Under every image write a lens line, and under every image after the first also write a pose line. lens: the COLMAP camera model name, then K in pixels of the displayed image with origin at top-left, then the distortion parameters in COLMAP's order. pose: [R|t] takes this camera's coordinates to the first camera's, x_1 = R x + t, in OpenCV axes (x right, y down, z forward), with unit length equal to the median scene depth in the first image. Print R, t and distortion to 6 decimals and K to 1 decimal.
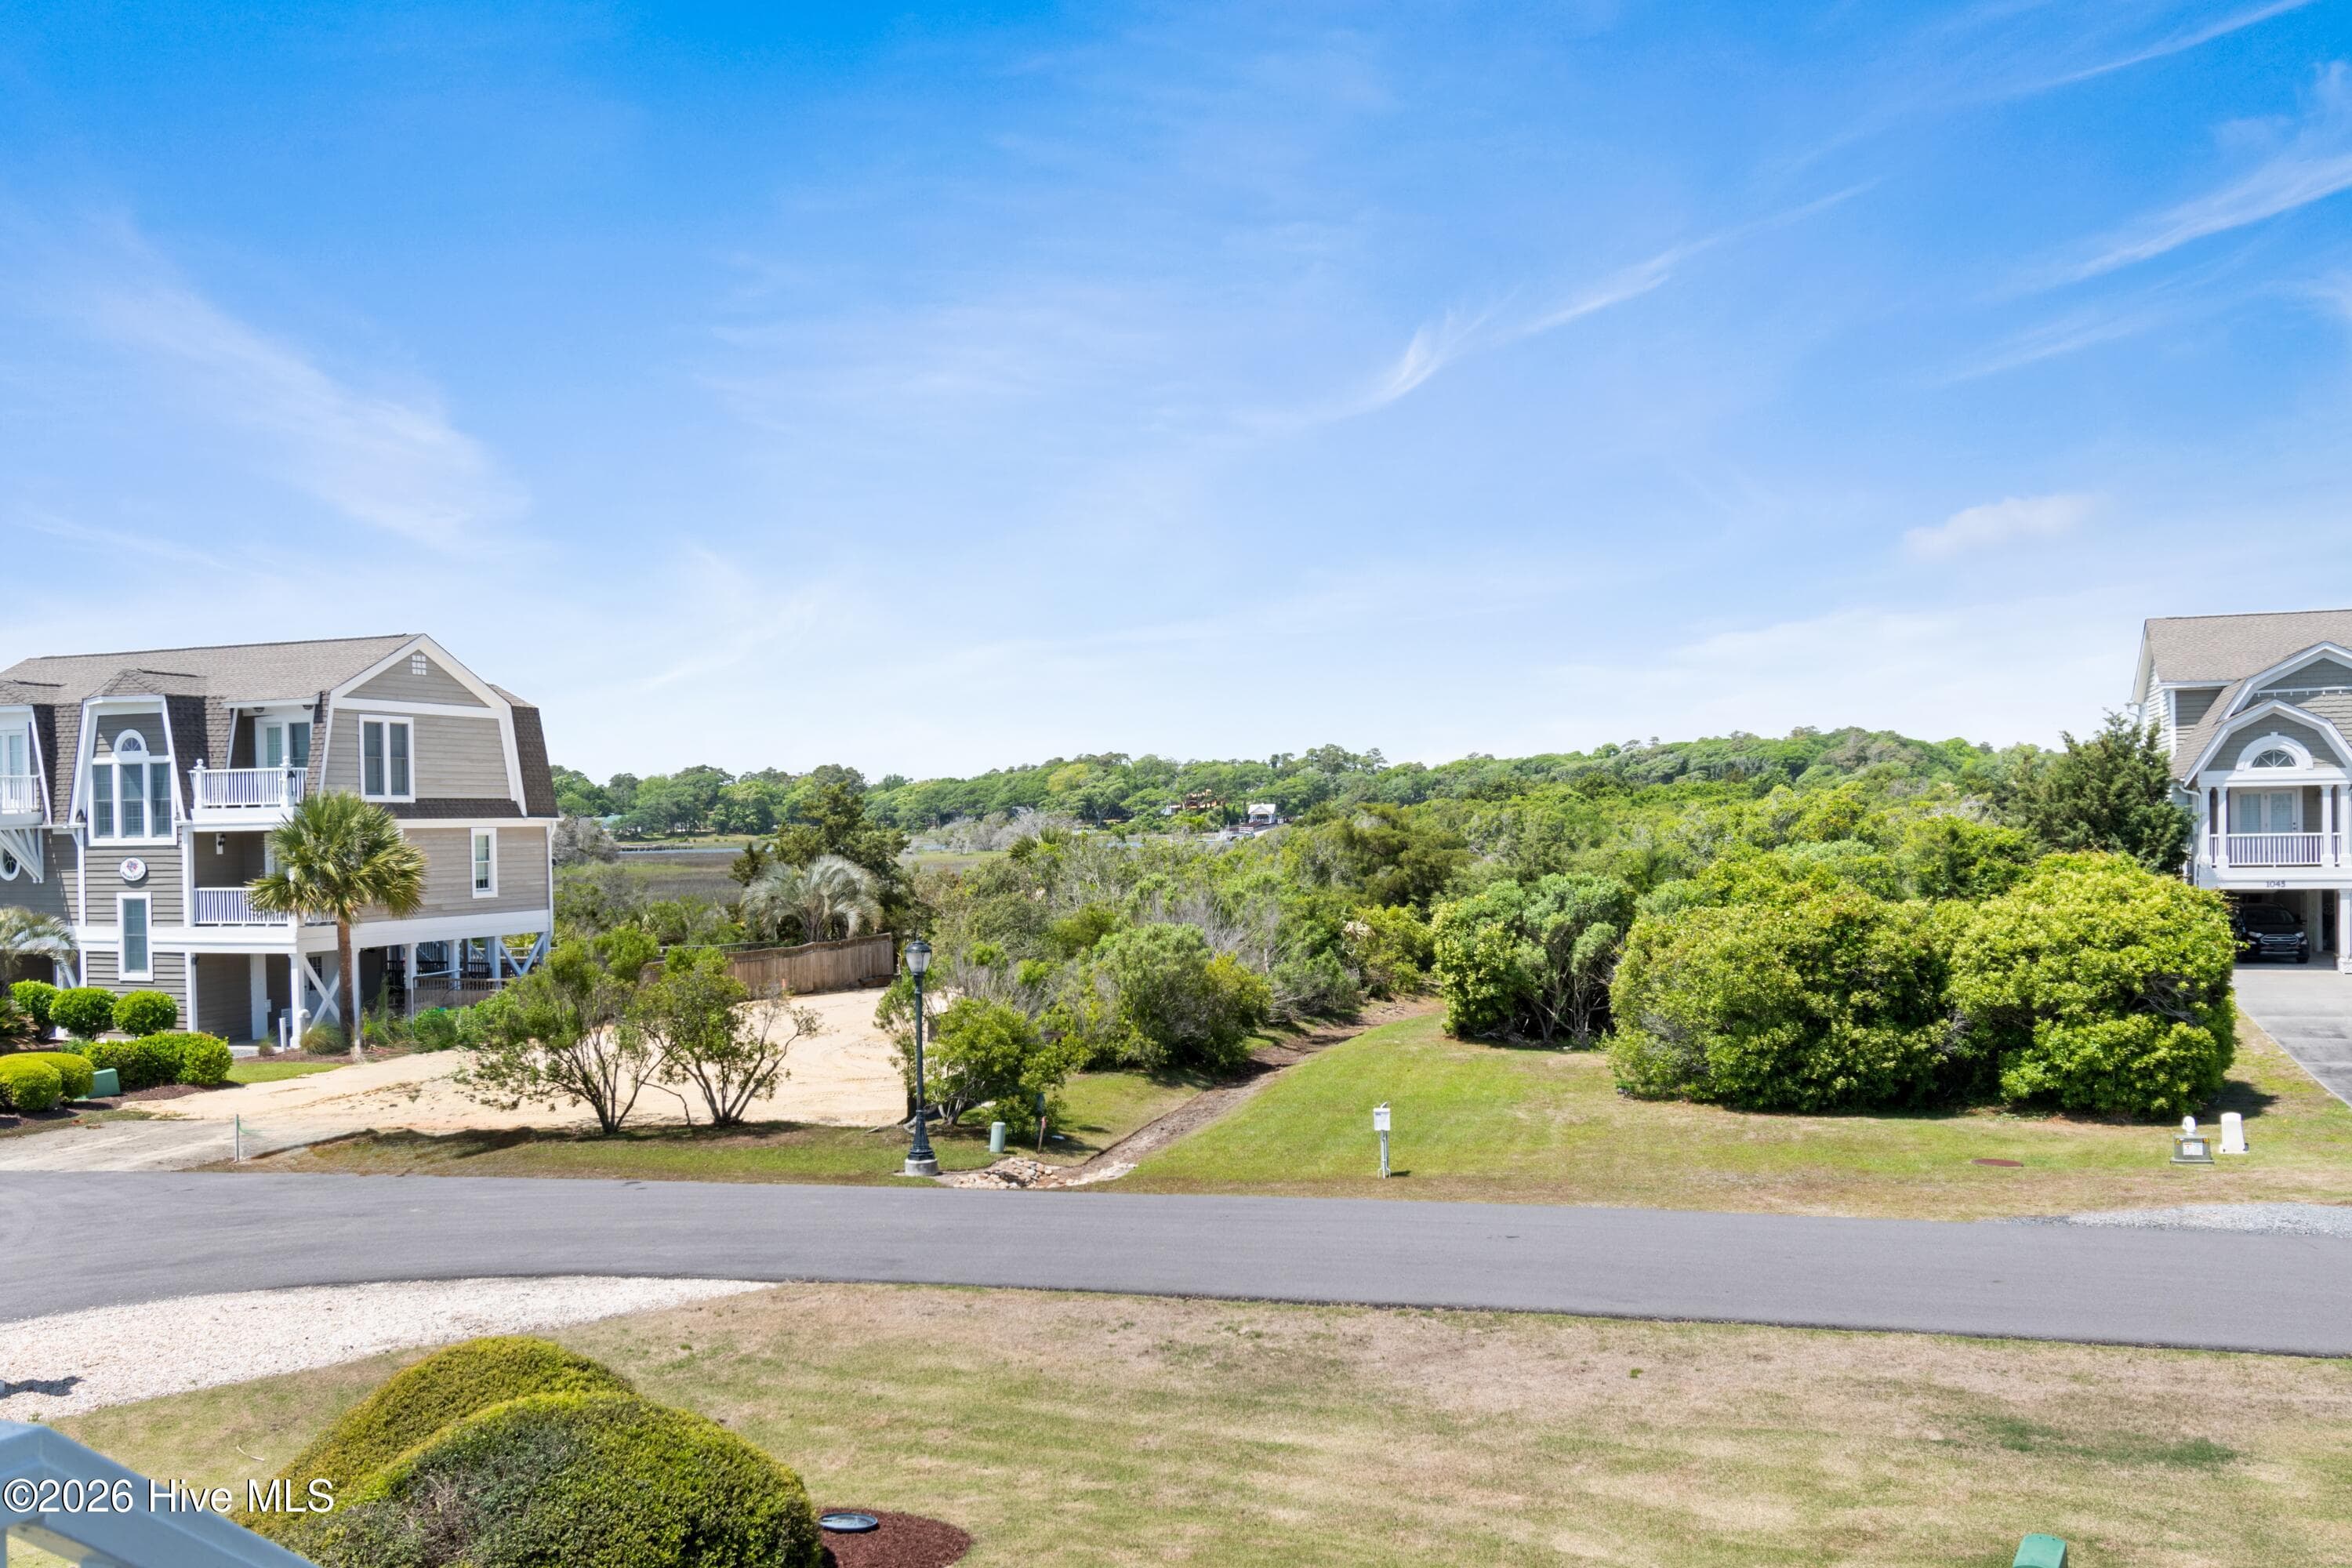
lens RADIAL K [[2013.2, 0, 1177.0], [0, 2013.2, 861.9], [0, 0, 1]] dist [0.005596, -0.006593]
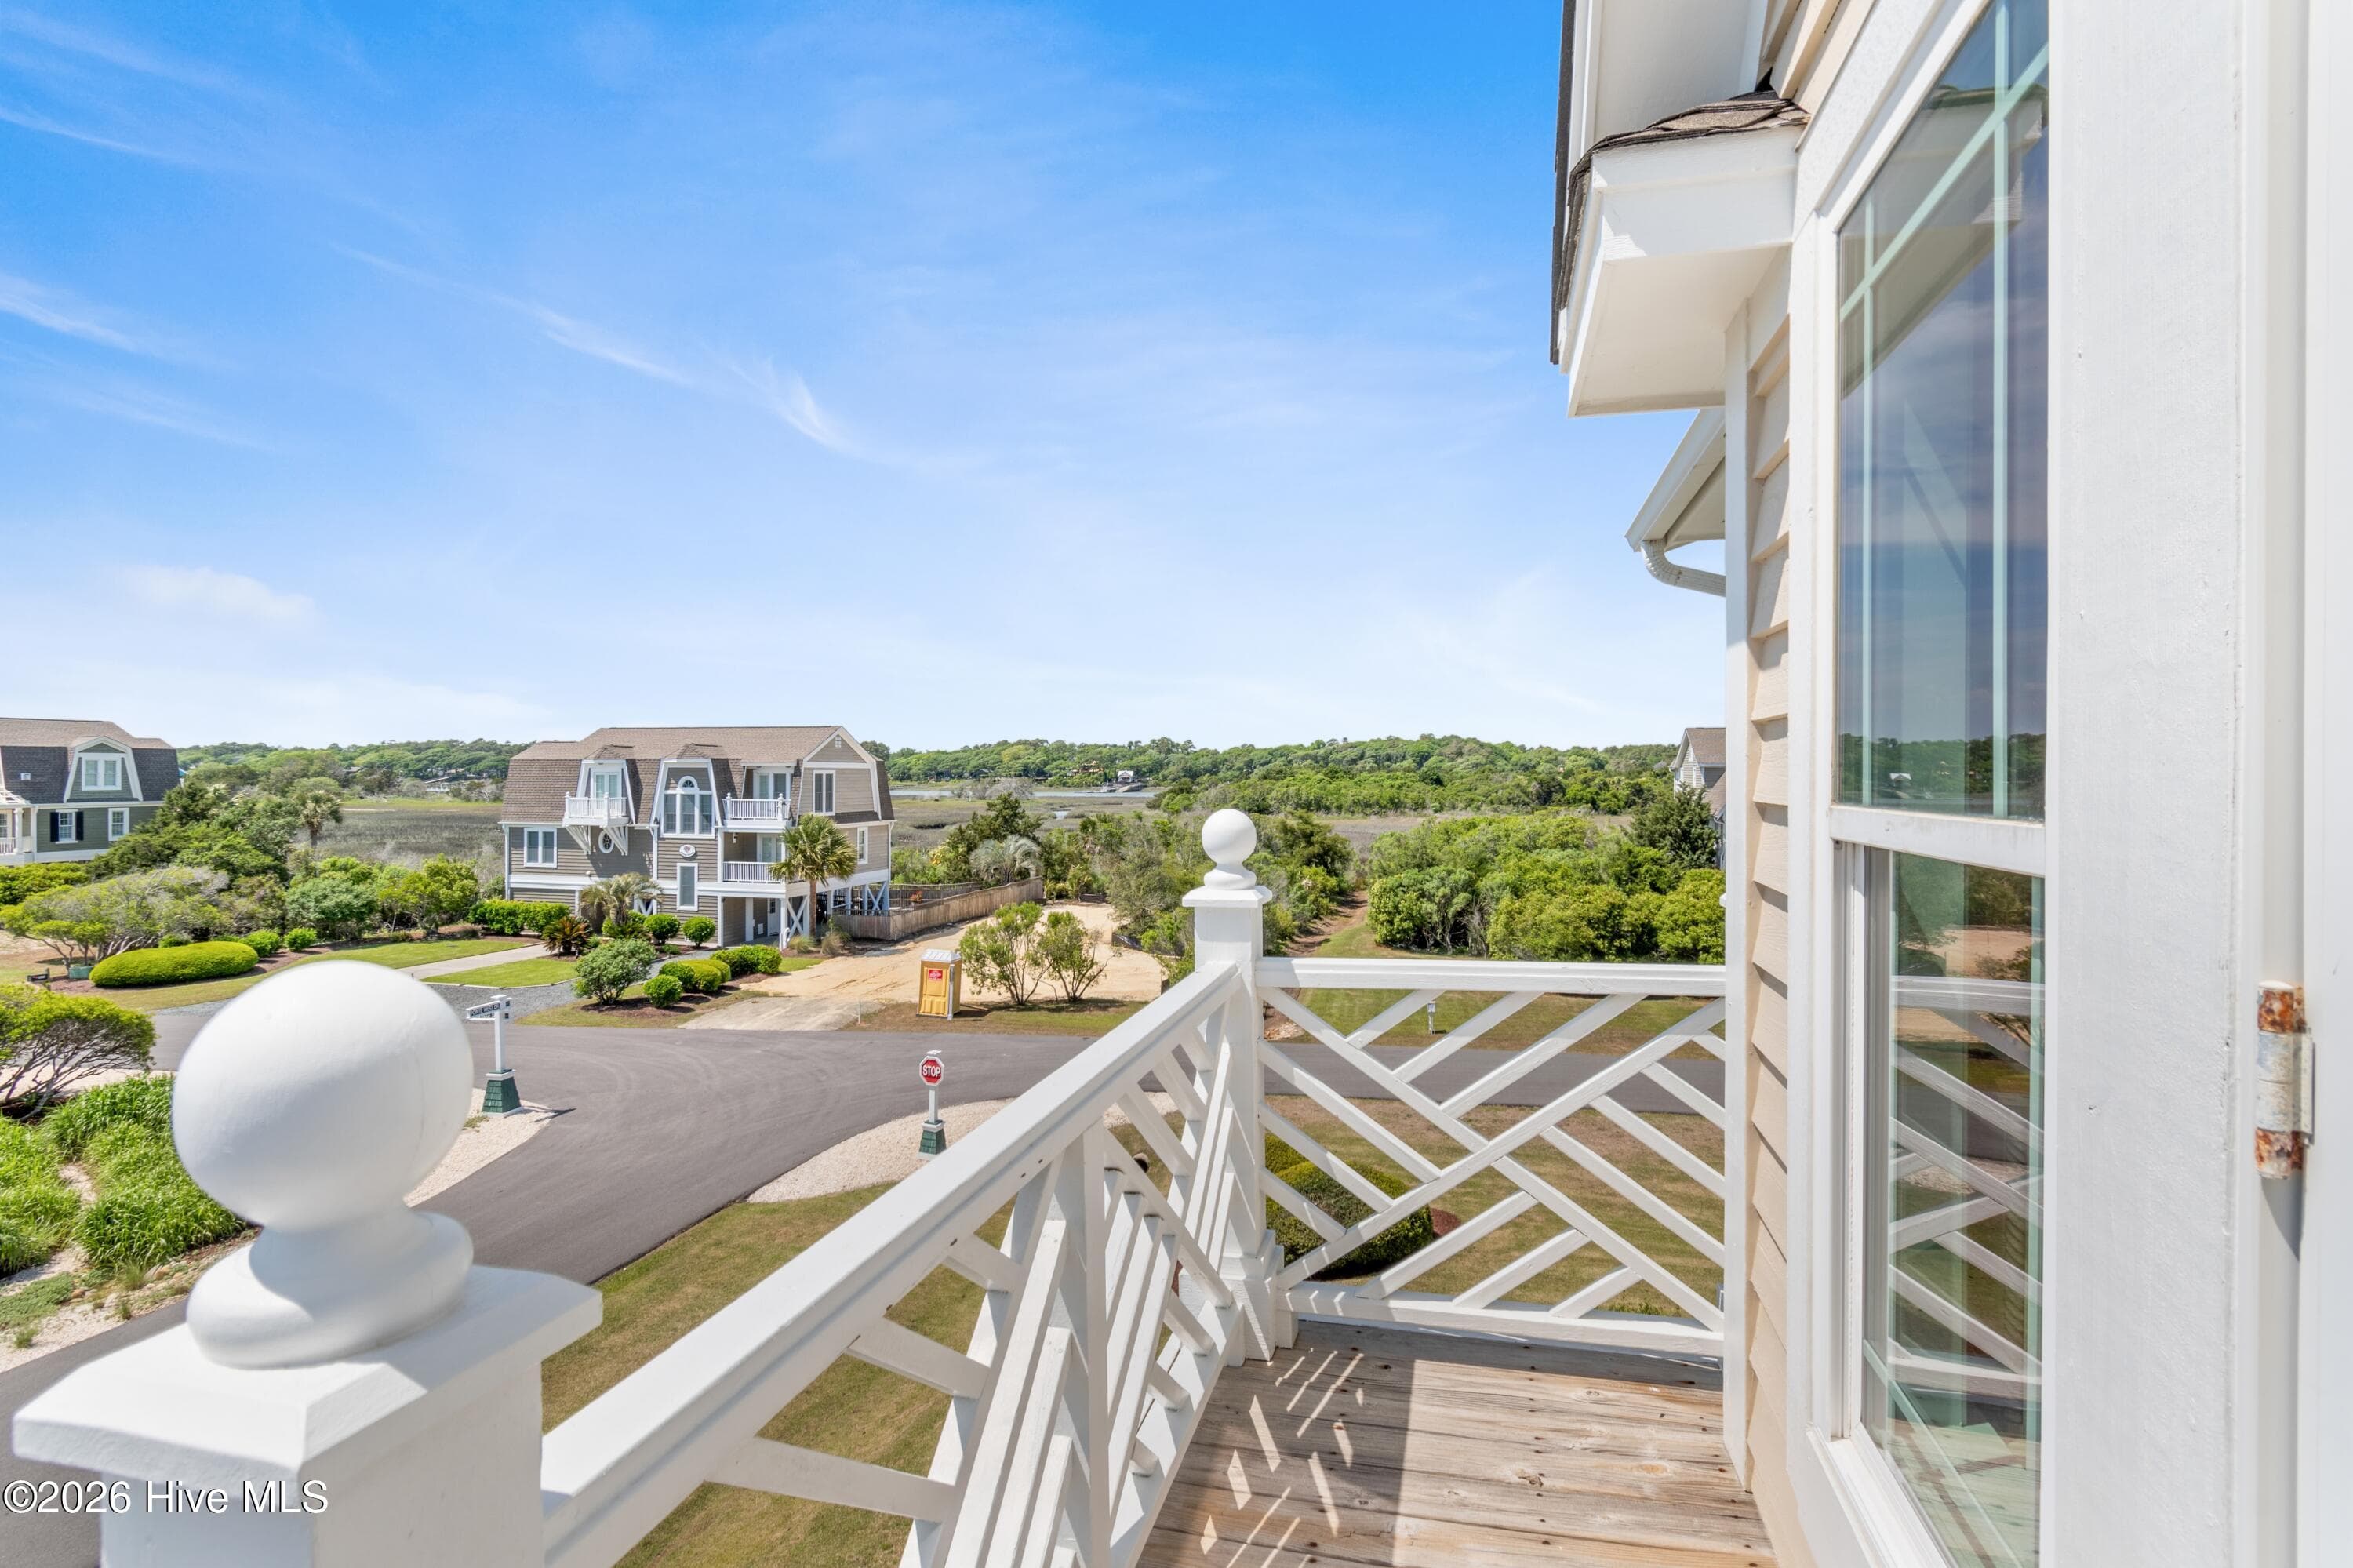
lens RADIAL K [[1164.7, 0, 1186.6], [0, 1164.7, 773.6], [0, 0, 1]] dist [0.000858, -0.000748]
pose [[0.993990, 0.021427, 0.107349, -0.170403], [-0.019070, 0.999555, -0.022941, -0.050174], [-0.107793, 0.020756, 0.993957, -0.120610]]
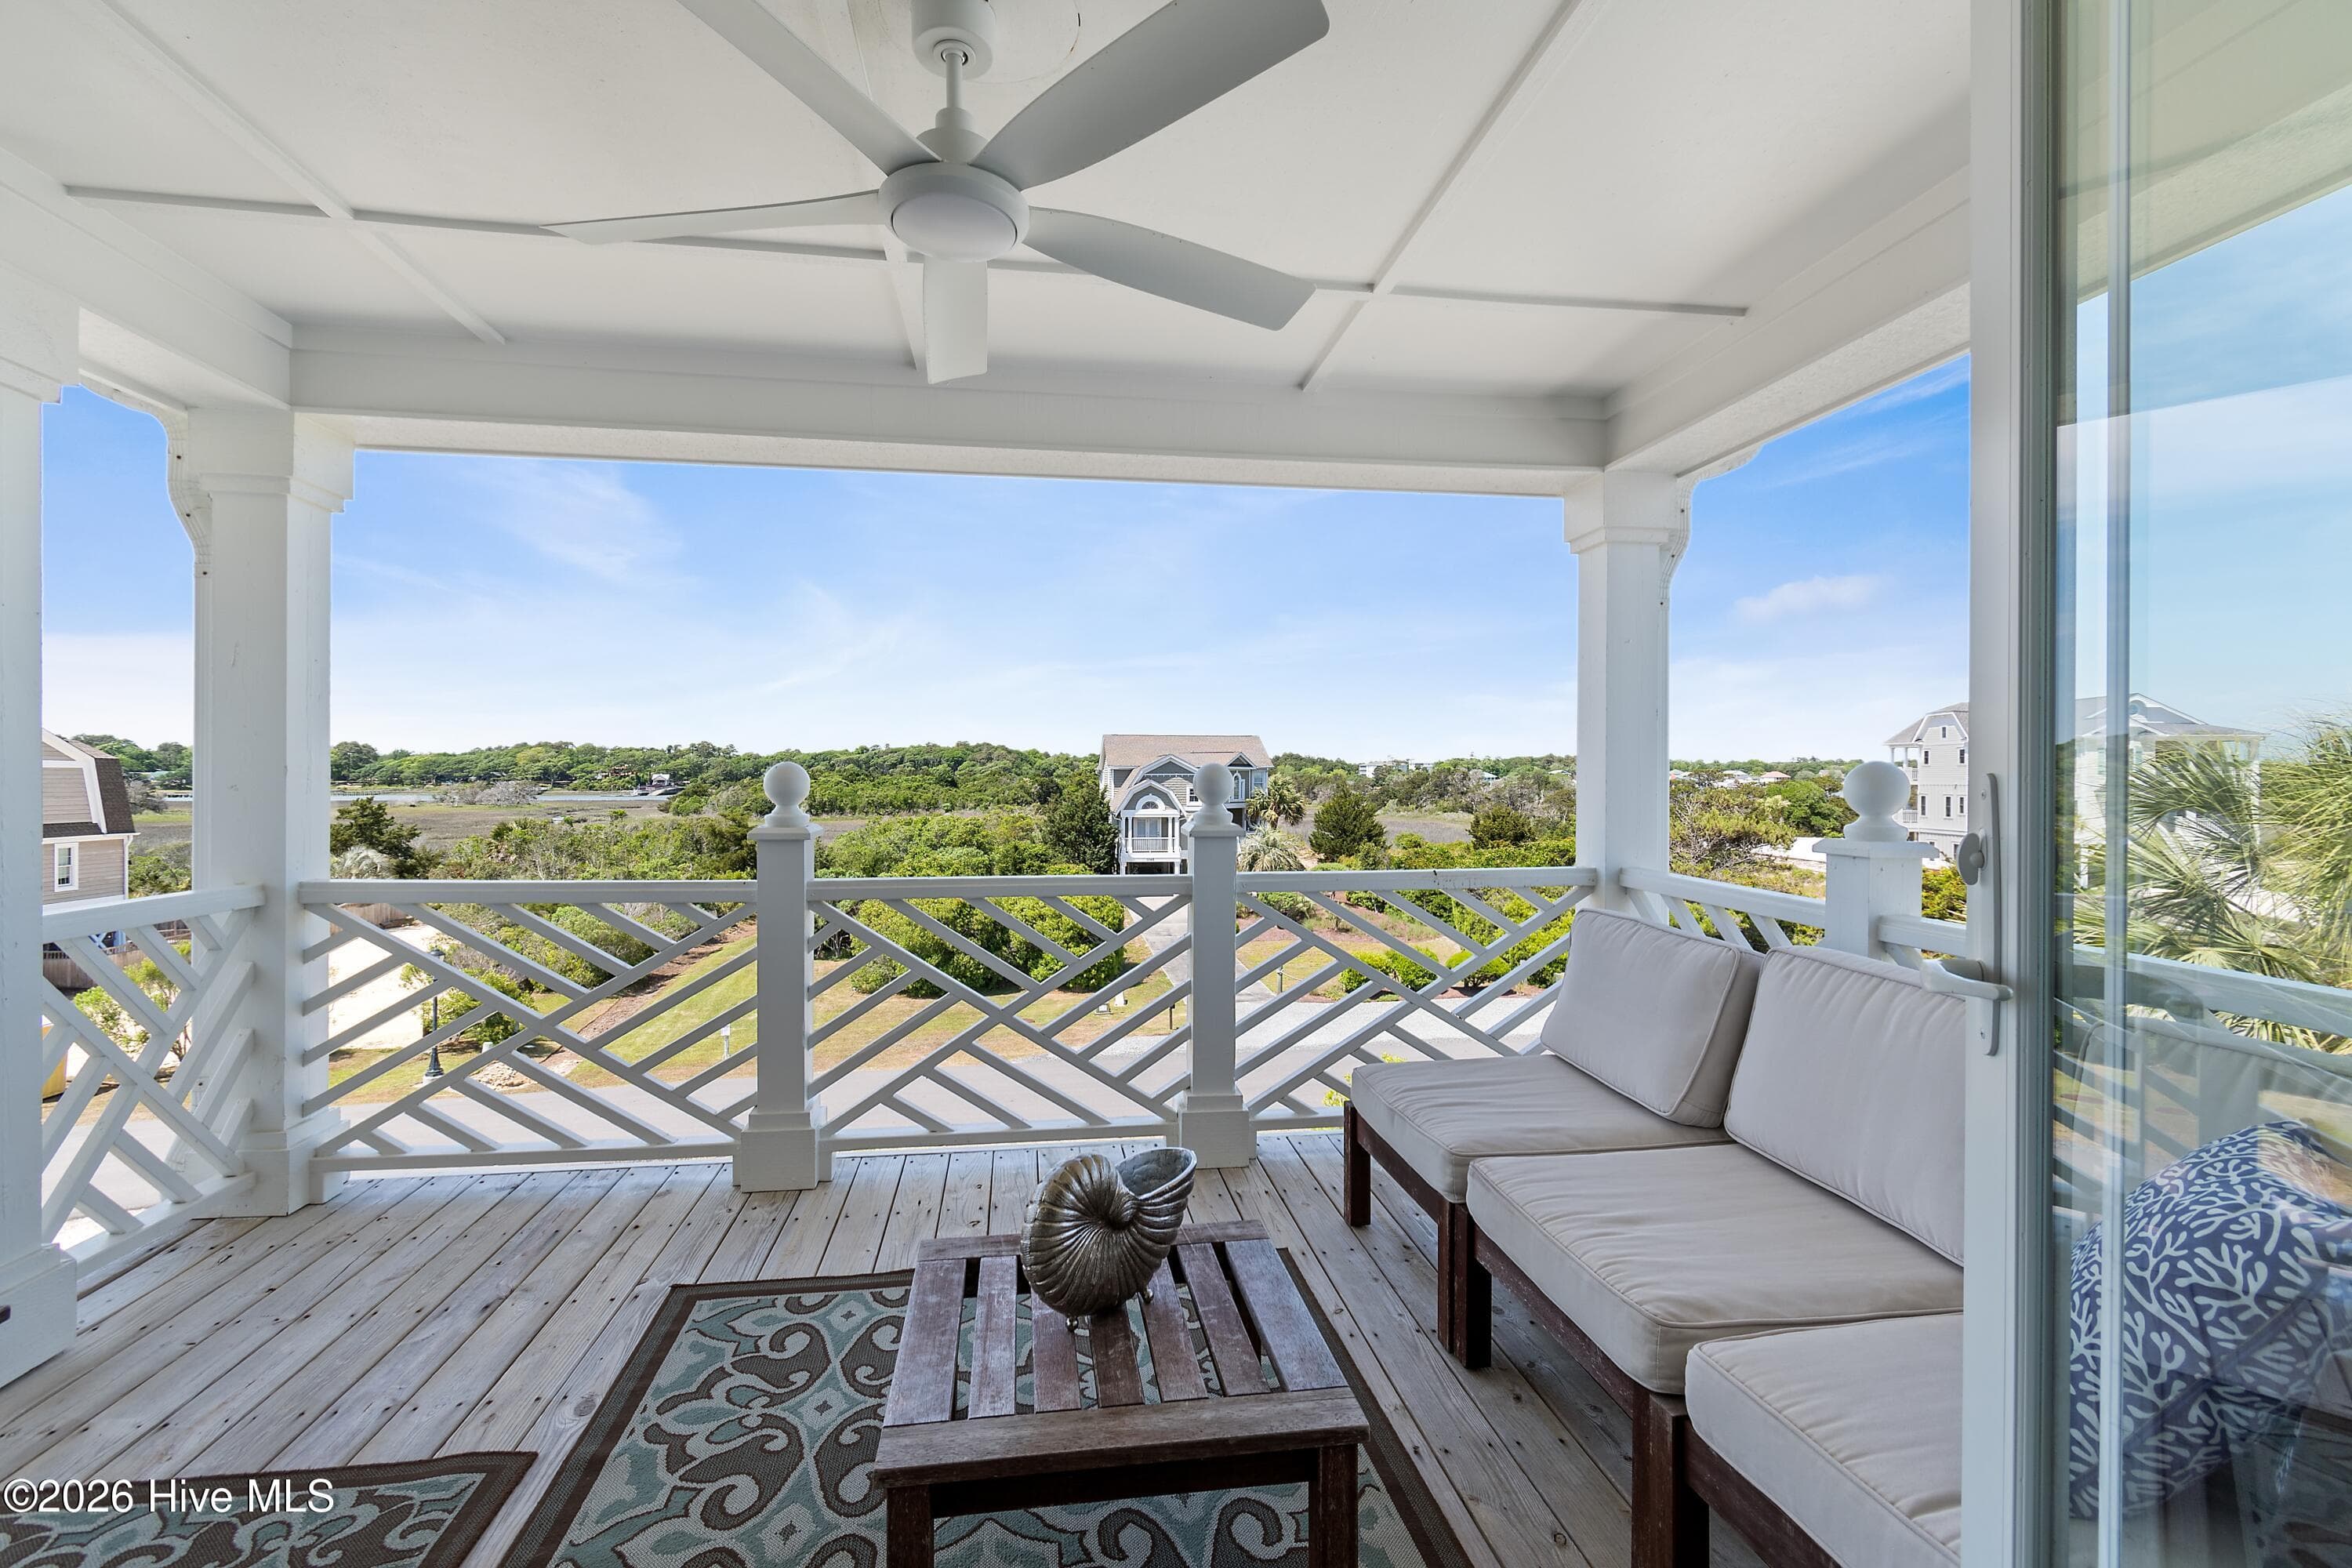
lens RADIAL K [[1029.8, 0, 1176.0], [0, 1029.8, 784.0], [0, 0, 1]] dist [0.001894, -0.000092]
pose [[0.874583, 0.017361, 0.484565, -0.003175], [-0.007888, 0.999736, -0.021582, -0.052923], [-0.484812, 0.015053, 0.874489, -0.050533]]
